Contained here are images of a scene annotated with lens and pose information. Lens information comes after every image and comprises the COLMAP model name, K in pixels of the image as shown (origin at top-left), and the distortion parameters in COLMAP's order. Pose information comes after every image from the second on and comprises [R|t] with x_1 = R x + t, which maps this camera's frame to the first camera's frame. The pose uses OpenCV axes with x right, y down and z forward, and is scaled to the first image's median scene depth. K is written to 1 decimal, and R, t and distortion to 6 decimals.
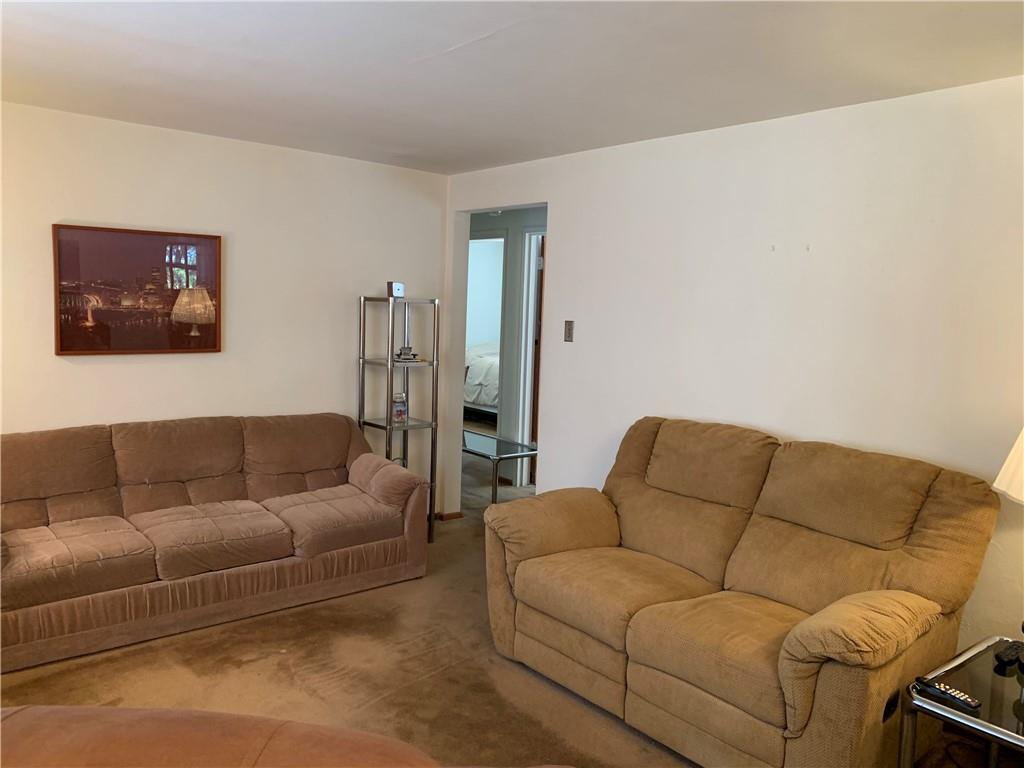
lens RADIAL K [[774.2, 0, 512.0], [0, 774.2, 384.0], [0, 0, 1]] dist [0.076654, -0.104707]
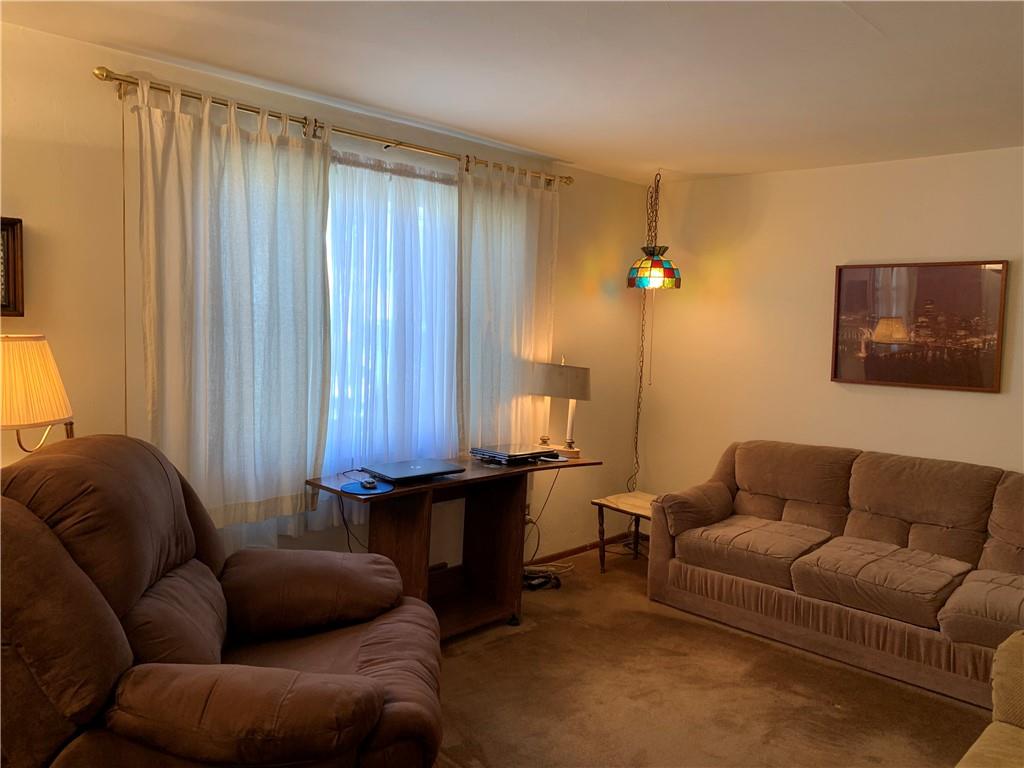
lens RADIAL K [[774.2, 0, 512.0], [0, 774.2, 384.0], [0, 0, 1]] dist [0.076654, -0.104707]
pose [[0.138686, 0.057650, -0.988657, 0.471805], [-0.128739, 0.990883, 0.039721, -0.018183], [0.981933, 0.121770, 0.144843, 0.387398]]
